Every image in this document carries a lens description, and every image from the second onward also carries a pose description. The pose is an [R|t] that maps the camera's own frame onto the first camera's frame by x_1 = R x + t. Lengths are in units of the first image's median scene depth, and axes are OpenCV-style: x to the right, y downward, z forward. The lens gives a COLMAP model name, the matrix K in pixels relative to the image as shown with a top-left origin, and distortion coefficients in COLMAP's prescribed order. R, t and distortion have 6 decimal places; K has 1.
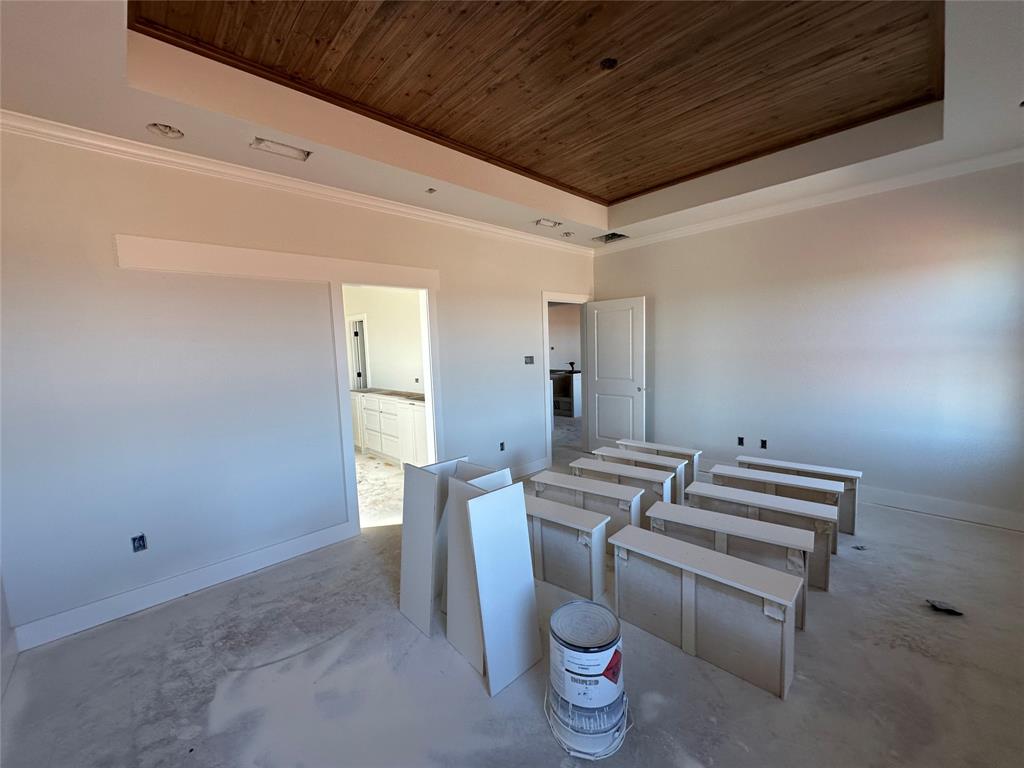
lens RADIAL K [[406.0, 0, 512.8], [0, 406.0, 383.9], [0, 0, 1]] dist [-0.001641, 0.000071]
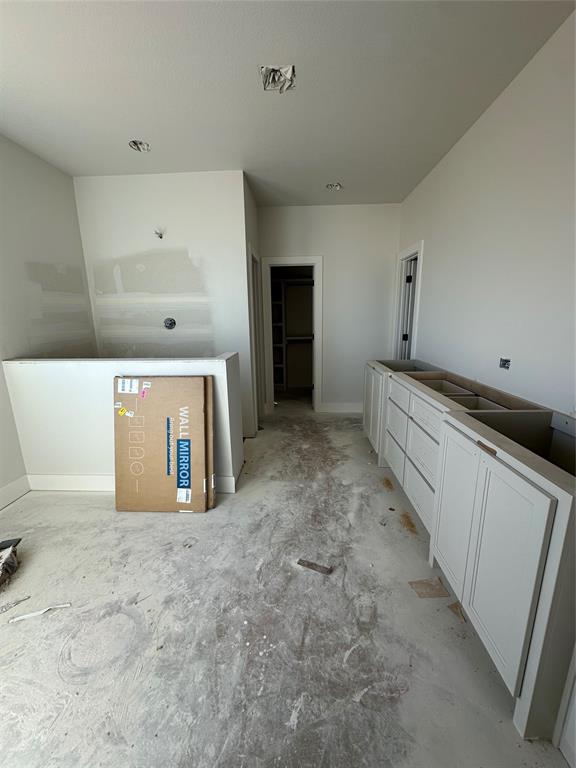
lens RADIAL K [[304.5, 0, 288.0], [0, 304.5, 384.0], [0, 0, 1]] dist [-0.001641, 0.000071]
pose [[0.693388, 0.178446, -0.698119, -0.168451], [-0.075652, 0.981524, 0.175748, -0.027782], [0.716582, -0.069047, 0.694077, 0.612364]]
